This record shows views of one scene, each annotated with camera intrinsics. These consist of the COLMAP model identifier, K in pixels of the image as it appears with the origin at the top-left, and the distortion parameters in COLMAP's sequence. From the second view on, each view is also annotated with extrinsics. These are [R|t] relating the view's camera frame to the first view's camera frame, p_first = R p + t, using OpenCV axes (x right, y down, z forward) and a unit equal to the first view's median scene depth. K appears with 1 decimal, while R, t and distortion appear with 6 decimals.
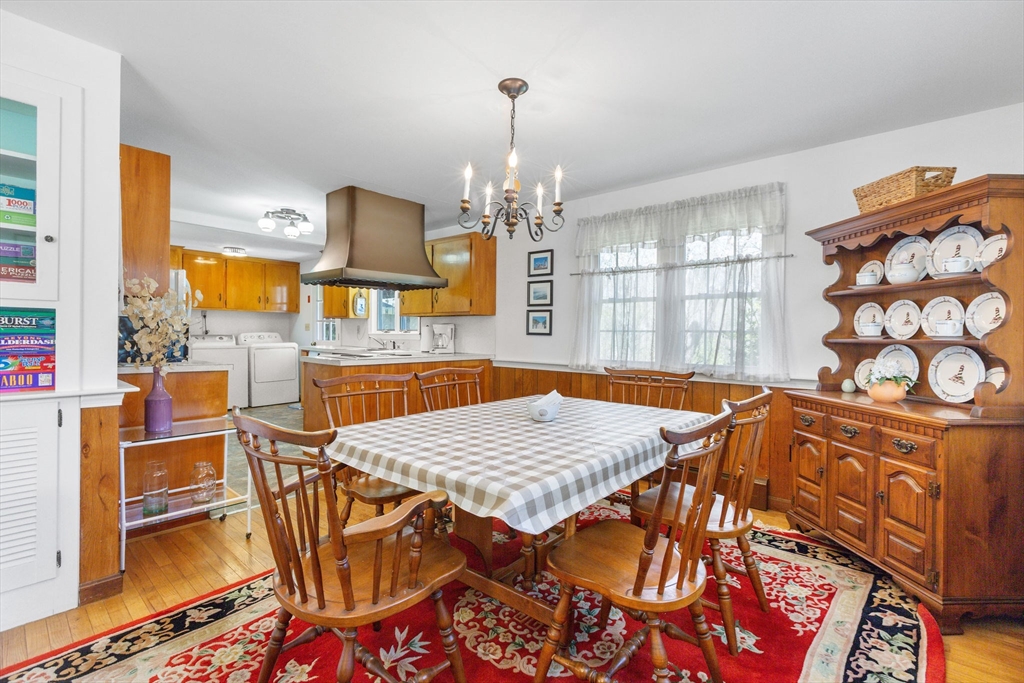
lens RADIAL K [[462.7, 0, 506.1], [0, 462.7, 338.2], [0, 0, 1]] dist [0.005253, -0.001237]
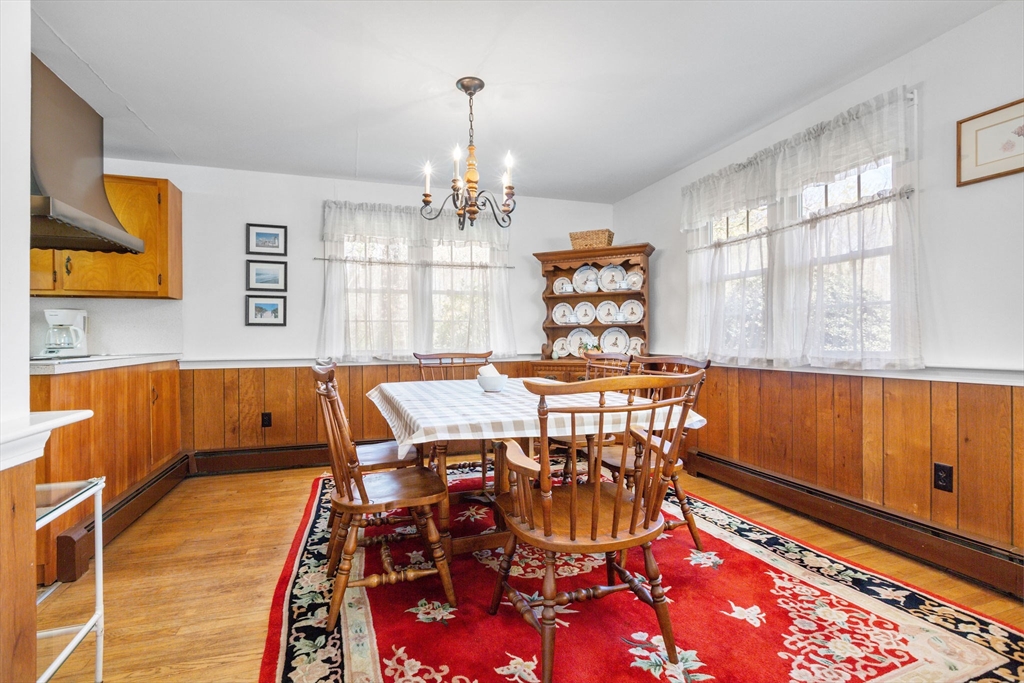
lens RADIAL K [[481.0, 0, 511.1], [0, 481.0, 337.9], [0, 0, 1]] dist [-0.011231, 0.000416]
pose [[0.494761, -0.014093, 0.868915, -0.470727], [0.021241, 0.999766, 0.004120, 0.021376], [-0.868769, 0.016418, 0.494945, 0.195298]]
